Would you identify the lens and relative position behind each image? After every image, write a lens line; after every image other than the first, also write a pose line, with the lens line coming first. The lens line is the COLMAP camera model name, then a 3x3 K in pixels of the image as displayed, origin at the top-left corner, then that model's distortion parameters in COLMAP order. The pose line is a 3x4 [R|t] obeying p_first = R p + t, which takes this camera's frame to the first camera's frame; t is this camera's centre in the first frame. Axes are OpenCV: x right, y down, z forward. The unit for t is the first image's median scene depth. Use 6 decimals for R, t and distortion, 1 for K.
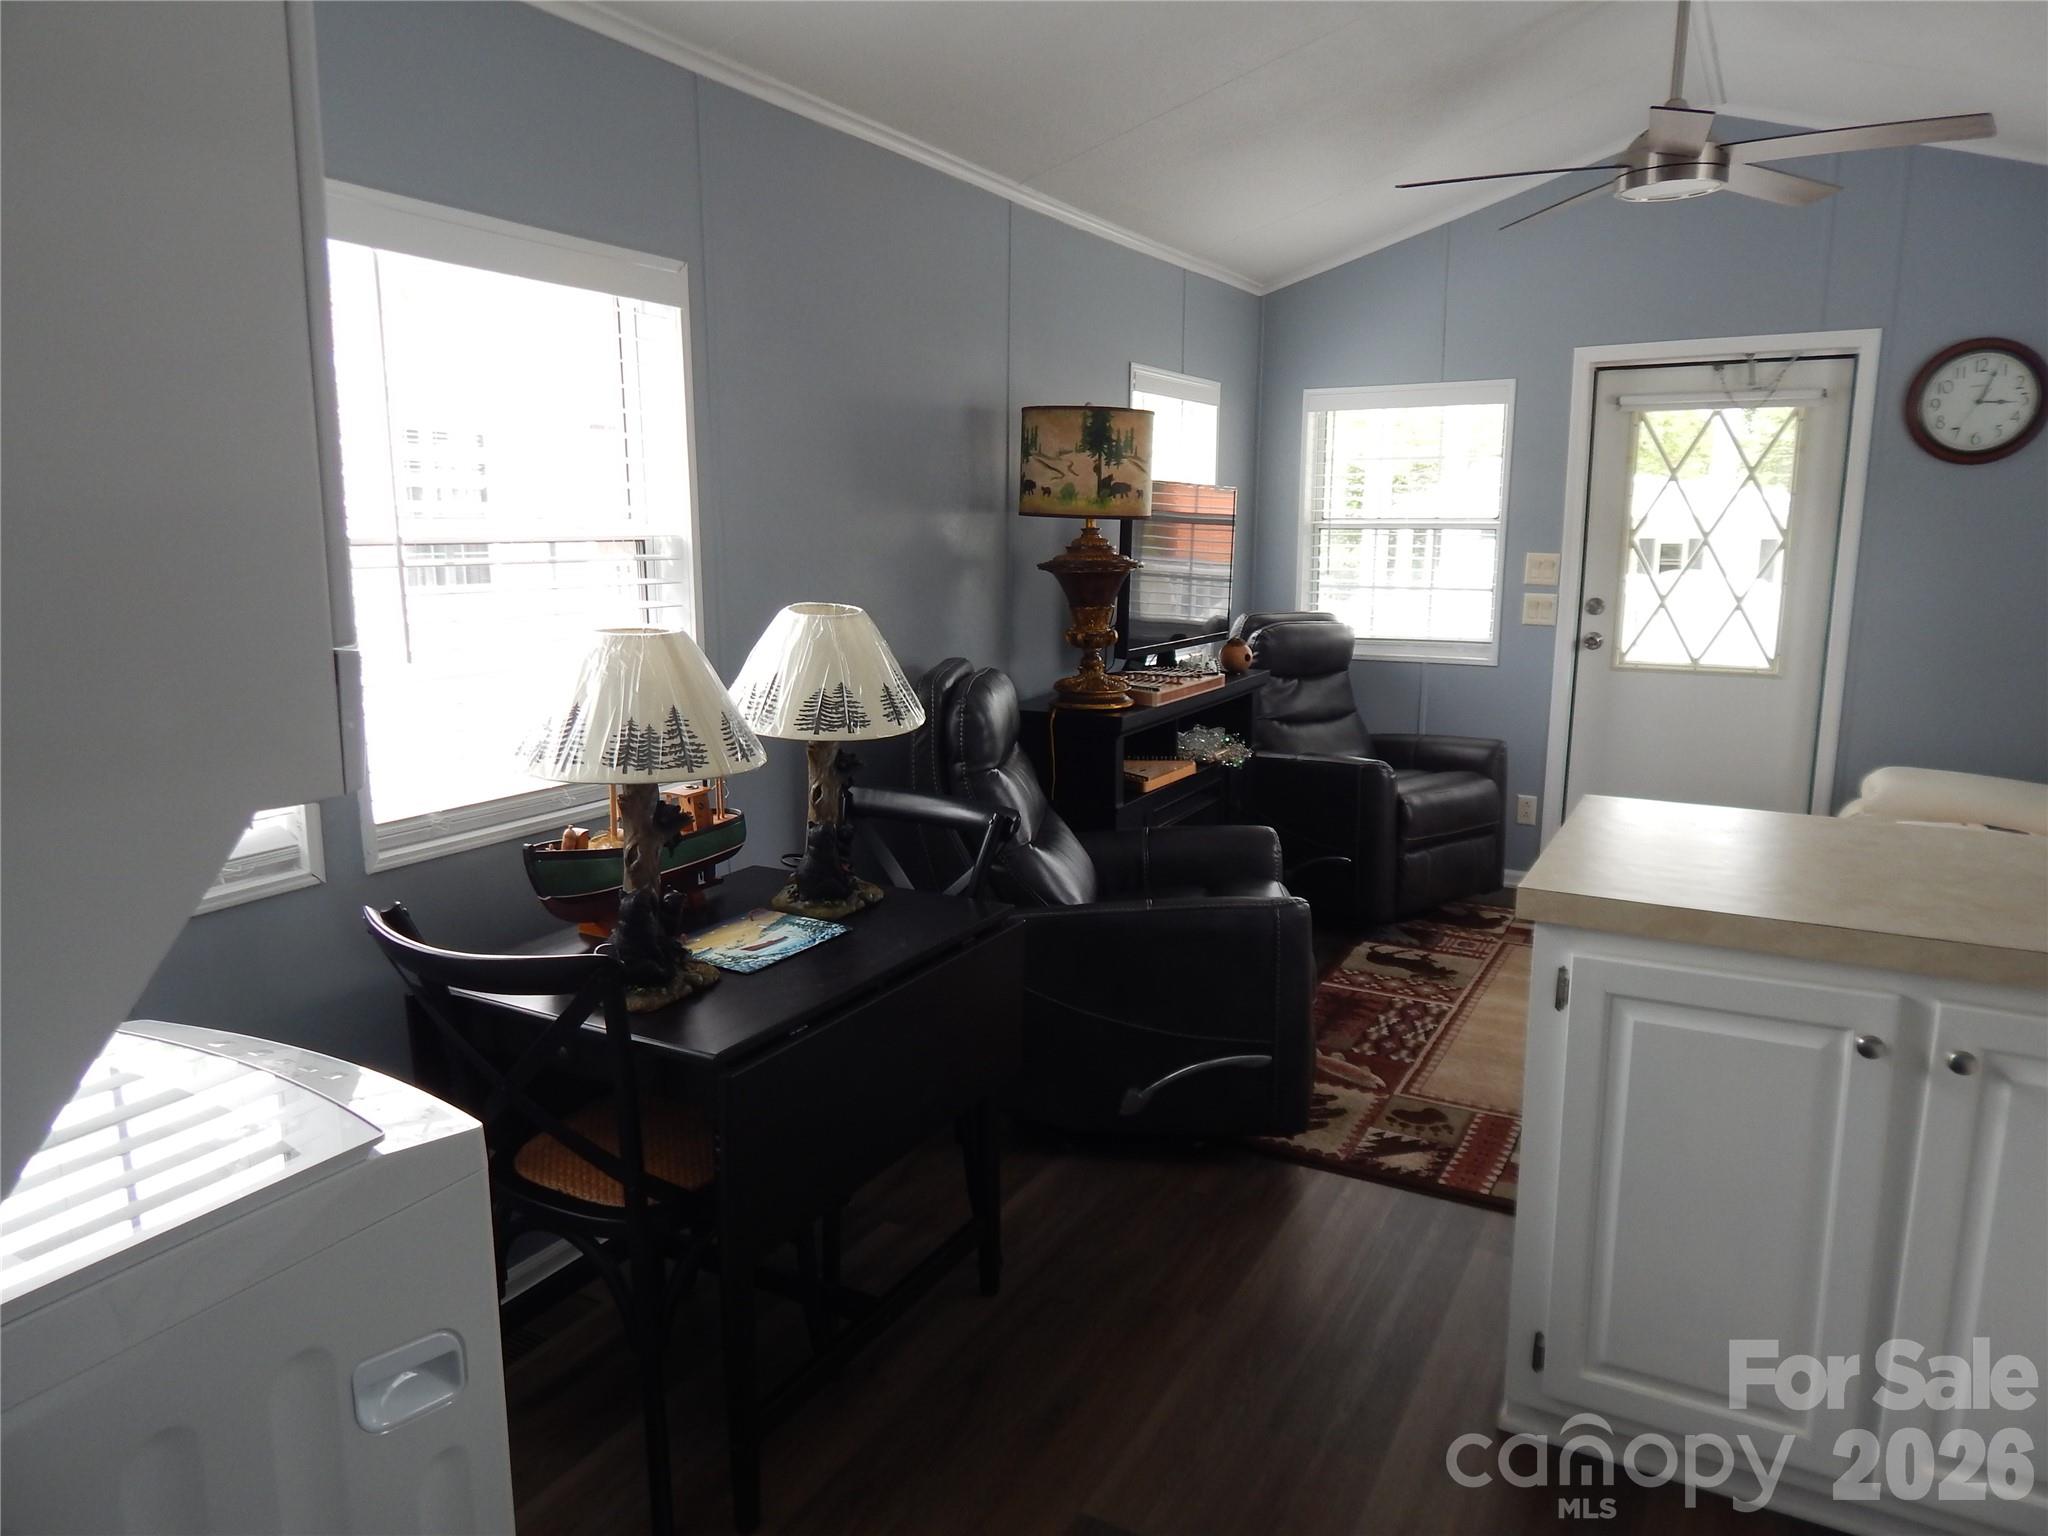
lens RADIAL K [[1356.0, 0, 1019.9], [0, 1356.0, 770.3], [0, 0, 1]] dist [0.005575, -0.009145]
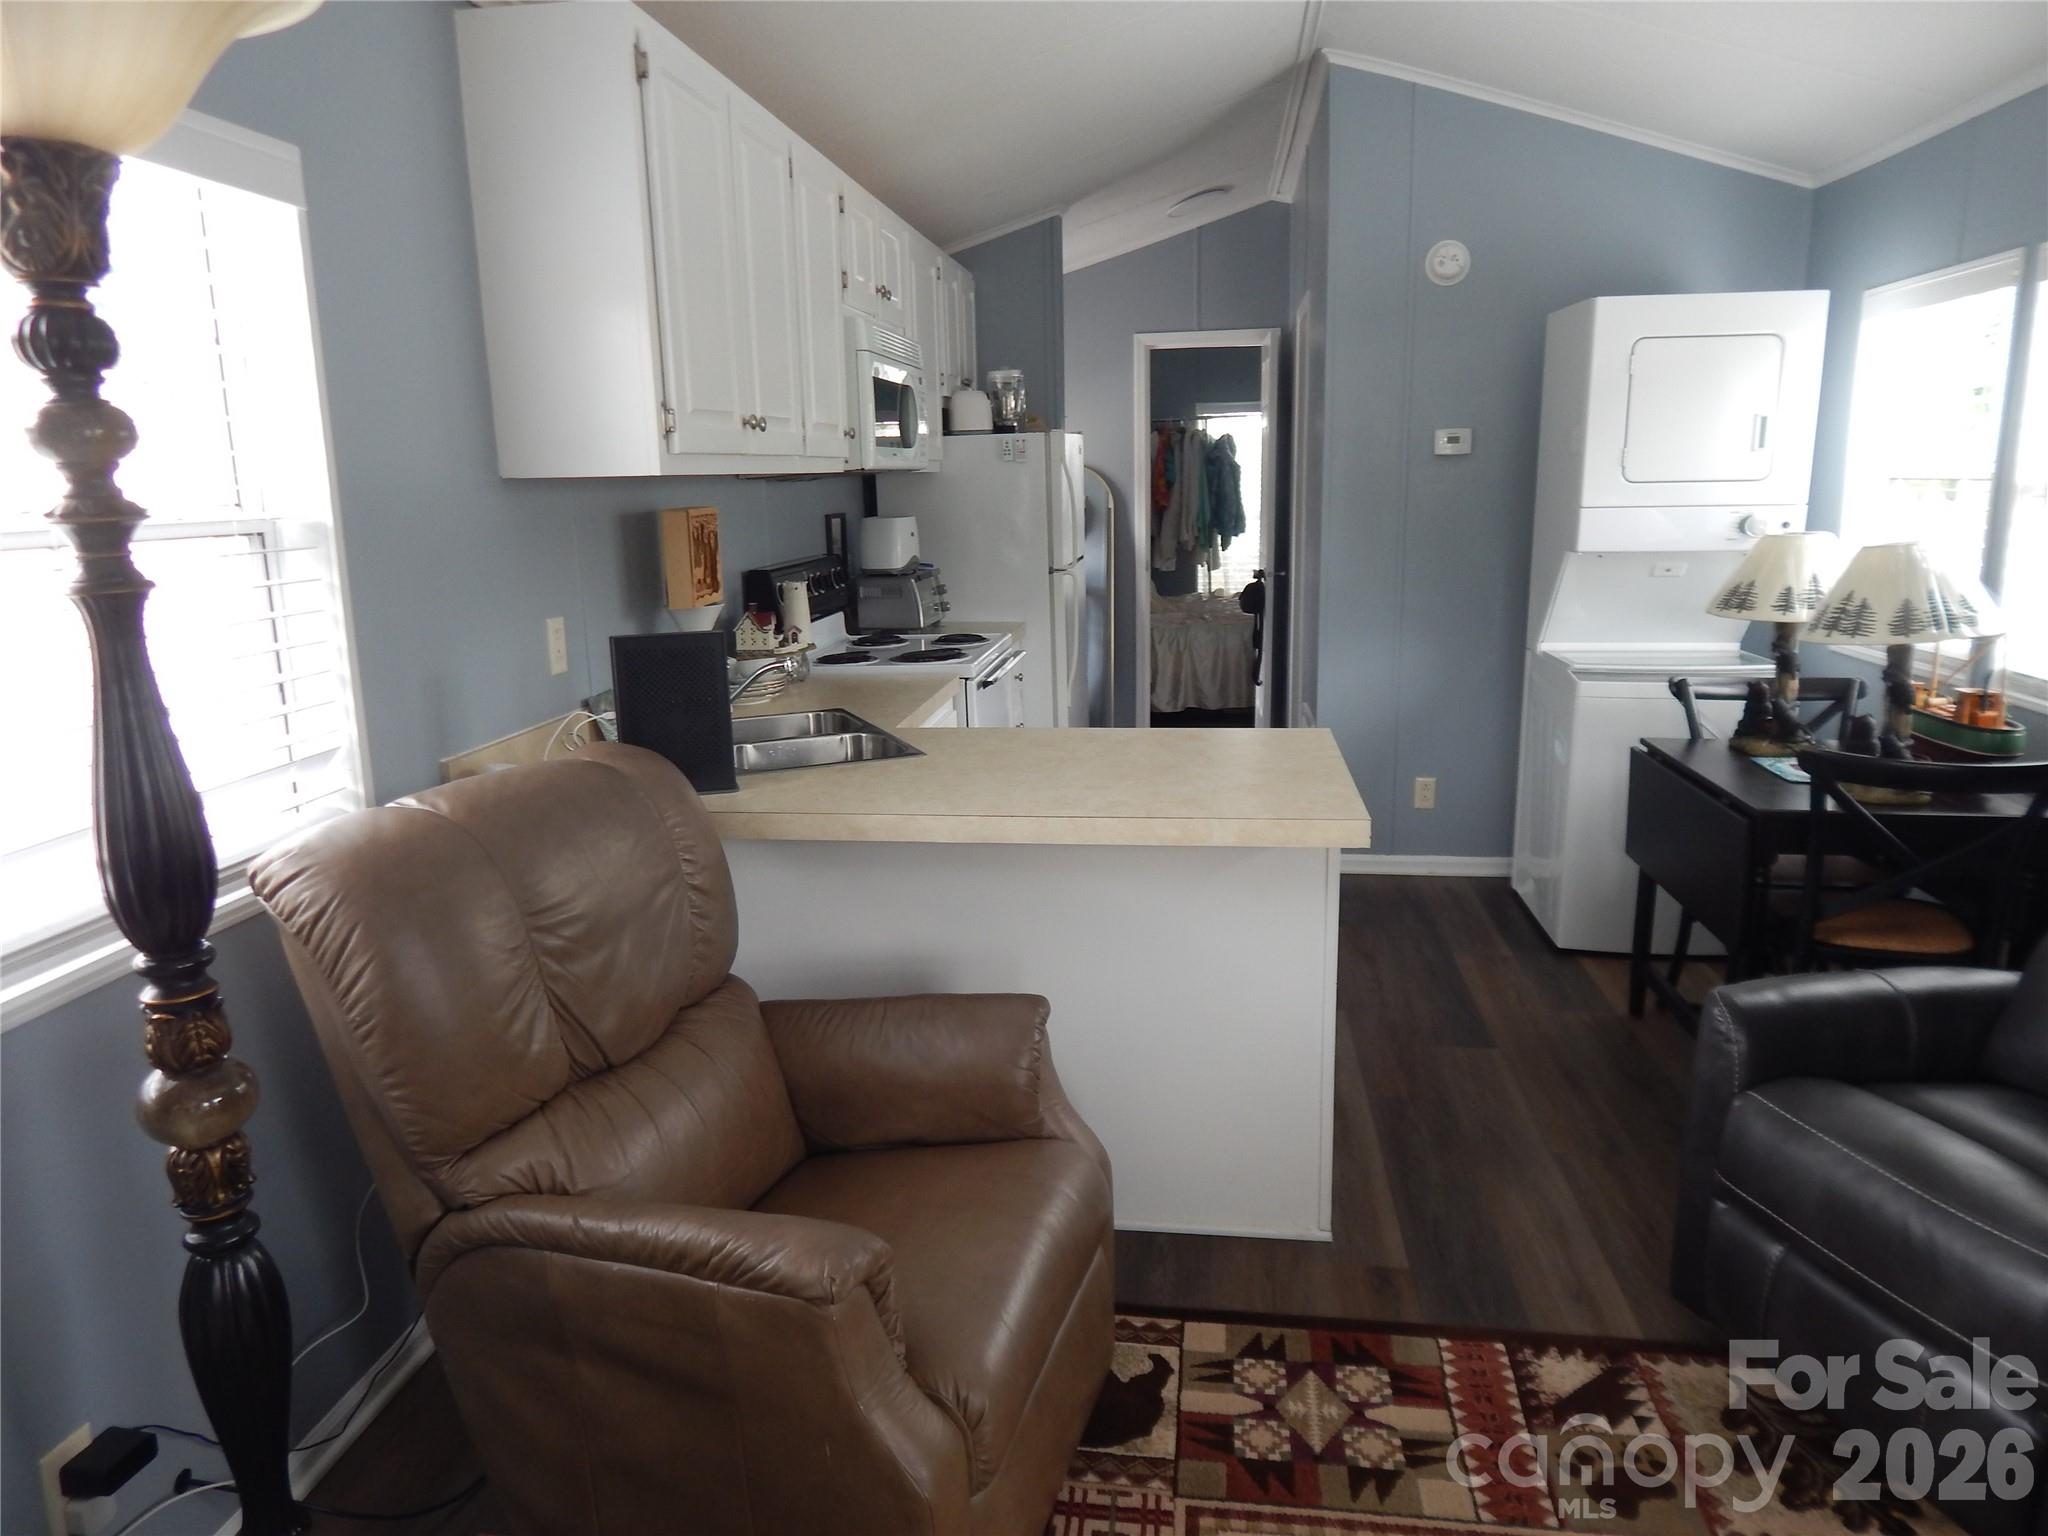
lens RADIAL K [[1356.0, 0, 1019.9], [0, 1356.0, 770.3], [0, 0, 1]] dist [0.005575, -0.009145]
pose [[-0.932814, 0.099067, -0.346475, 0.688469], [-0.041526, 0.925513, 0.376432, -0.240047], [0.357959, 0.365528, -0.859217, 1.244265]]
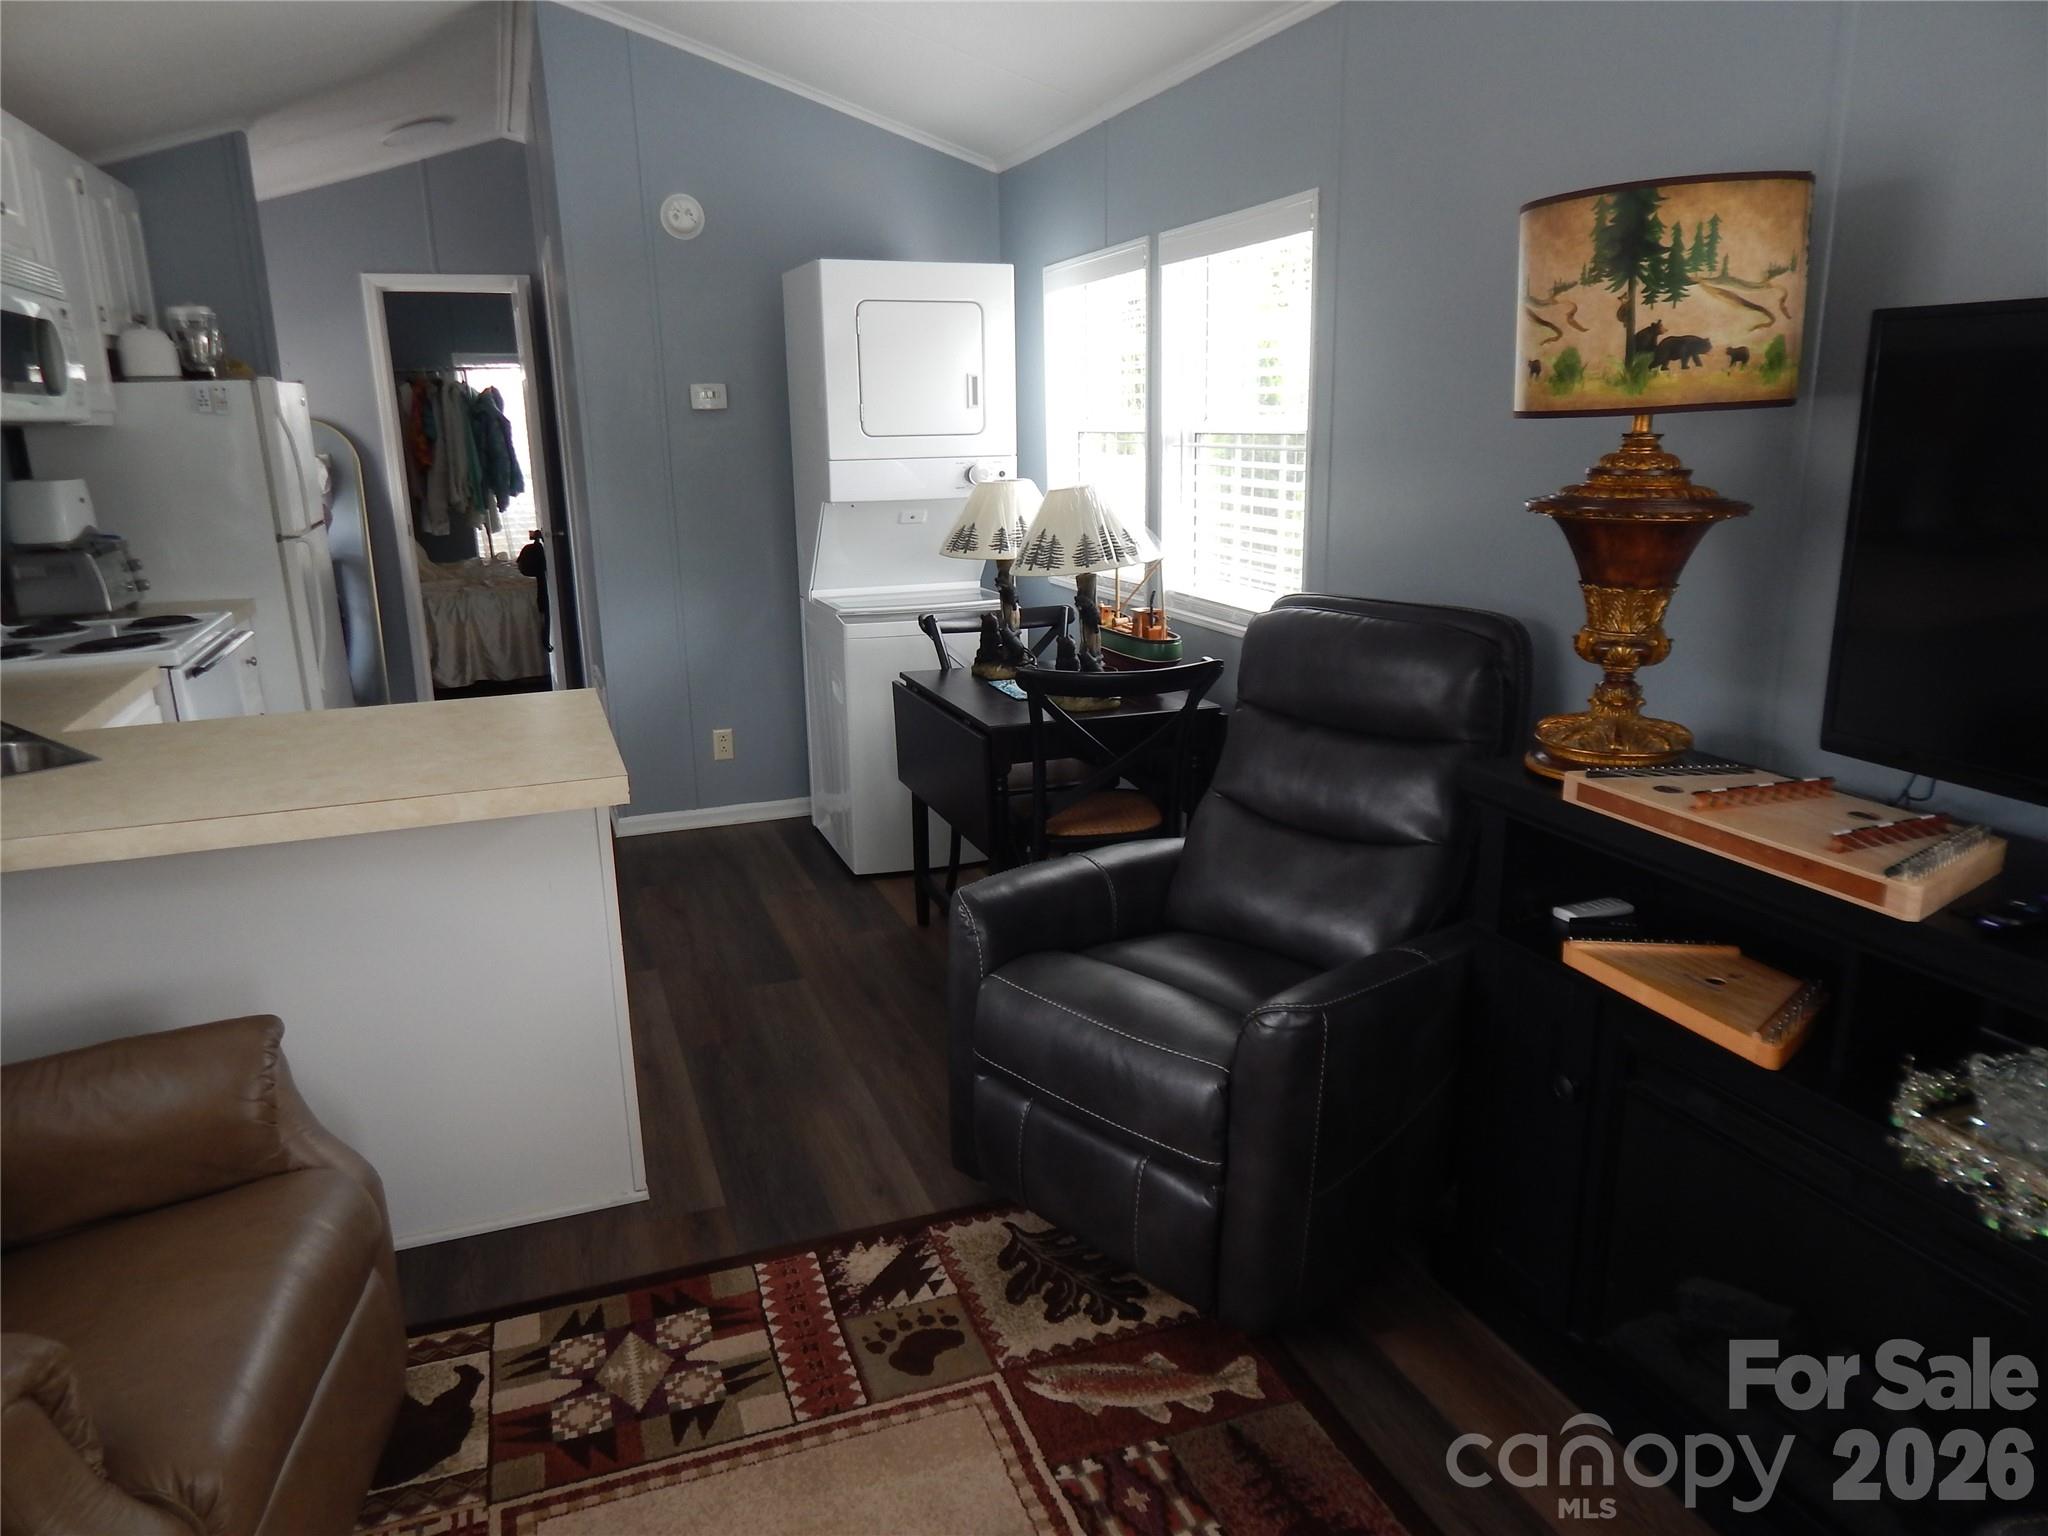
lens RADIAL K [[1356.0, 0, 1019.9], [0, 1356.0, 770.3], [0, 0, 1]] dist [0.005575, -0.009145]
pose [[-0.650192, 0.205576, -0.731430, 0.659256], [-0.117788, 0.923785, 0.364345, -0.239368], [0.750584, 0.323048, -0.576423, 1.265569]]
